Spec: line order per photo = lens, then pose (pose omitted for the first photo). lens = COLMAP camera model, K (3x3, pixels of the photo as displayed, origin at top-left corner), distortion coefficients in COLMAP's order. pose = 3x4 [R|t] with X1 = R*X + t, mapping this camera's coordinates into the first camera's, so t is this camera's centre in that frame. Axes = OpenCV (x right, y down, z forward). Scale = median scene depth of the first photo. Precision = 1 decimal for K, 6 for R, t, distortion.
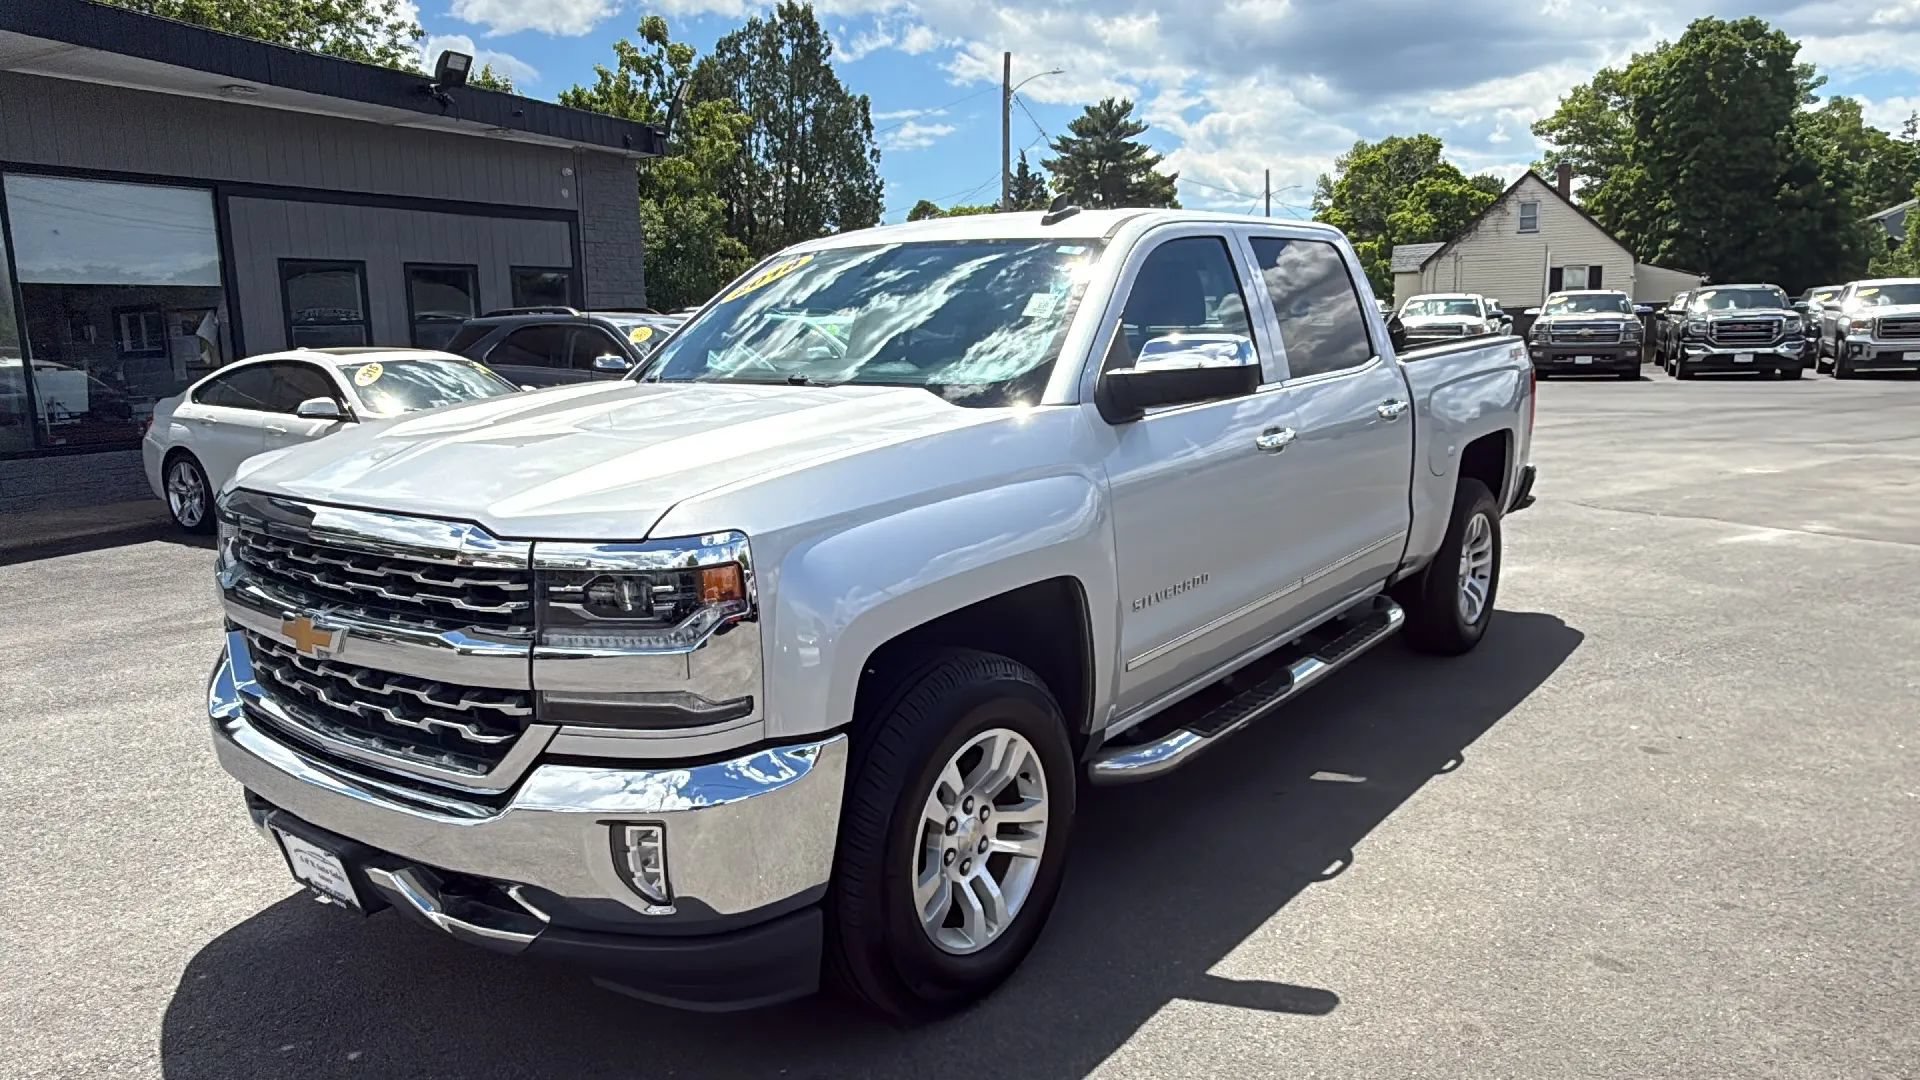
lens RADIAL K [[1330.6, 0, 882.5], [0, 1330.6, 543.6], [0, 0, 1]] dist [0.021887, -0.026049]
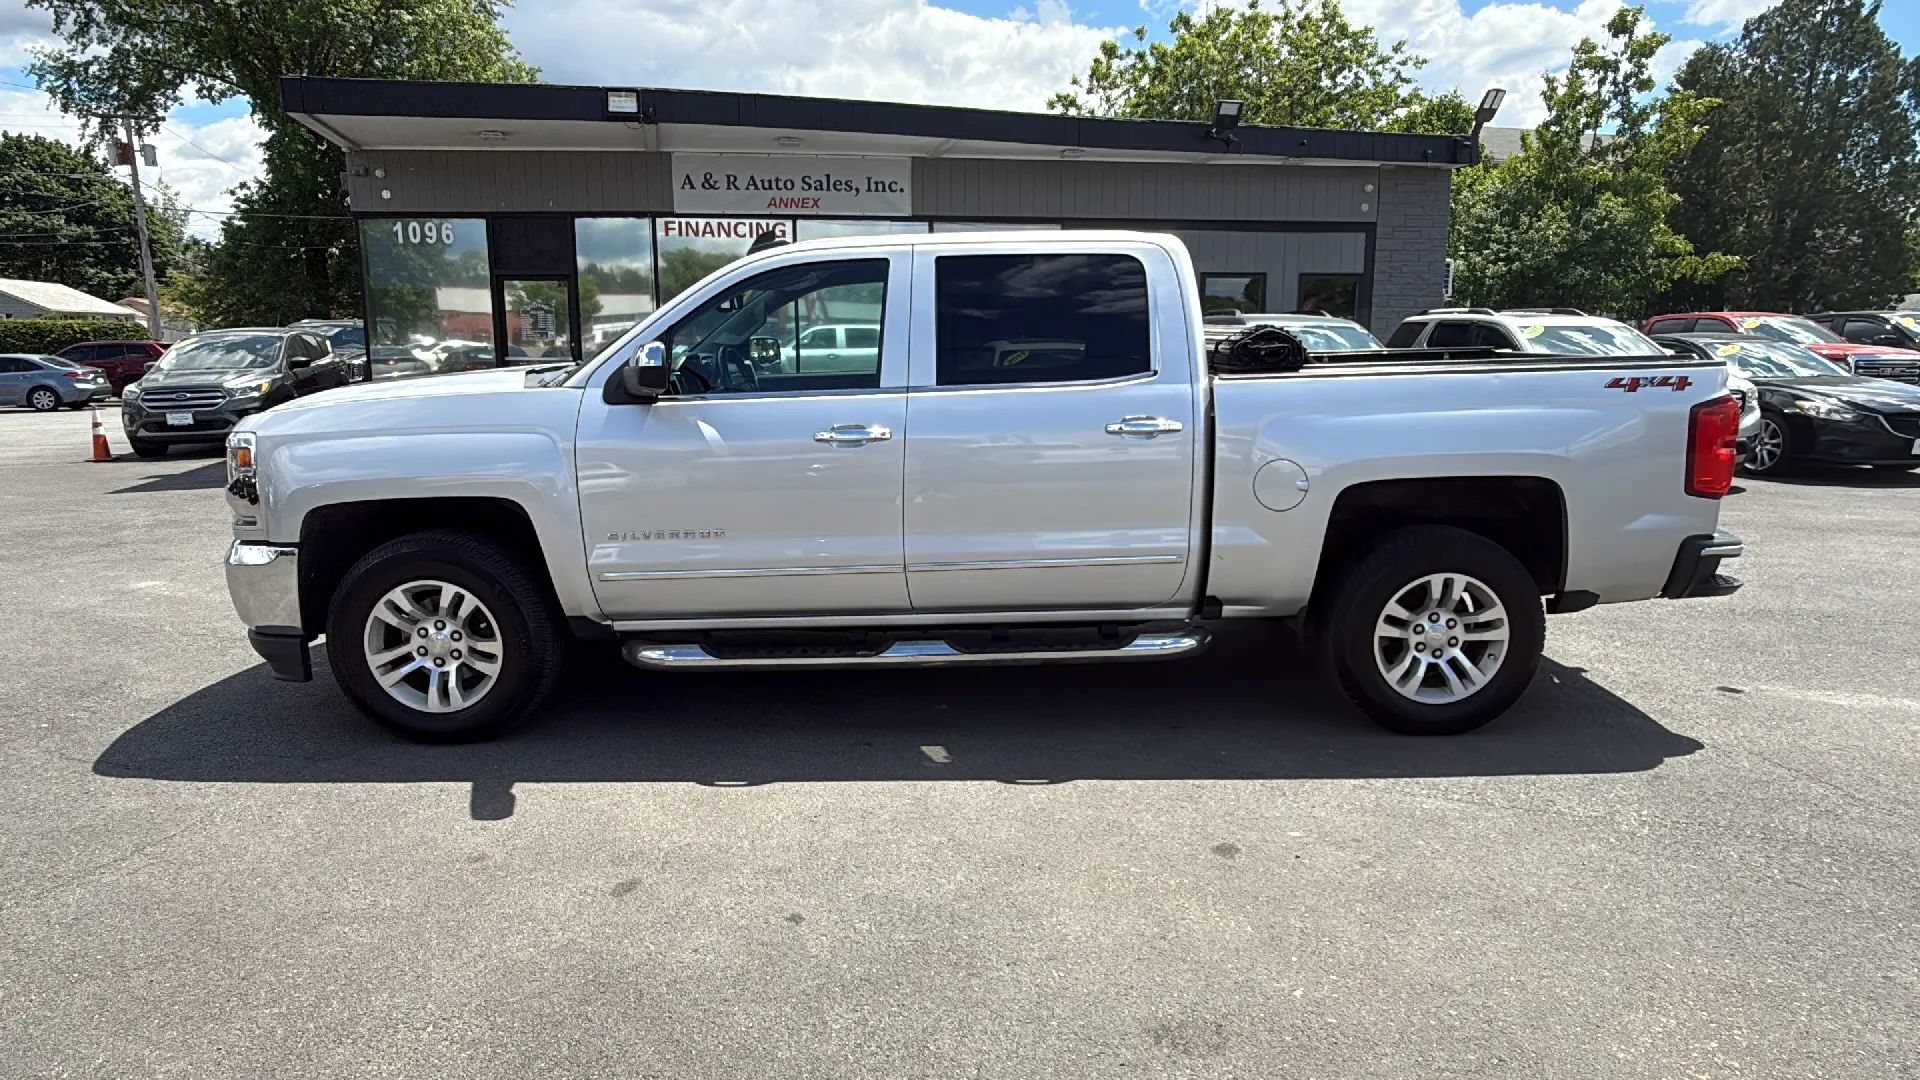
lens RADIAL K [[1151.1, 0, 995.3], [0, 1151.1, 565.3], [0, 0, 1]] dist [0.006389, -0.003936]
pose [[0.618103, 0.179318, -0.765371, 0.429705], [-0.142512, 0.983063, 0.115230, -0.037545], [0.773071, 0.037850, 0.633189, 0.174367]]
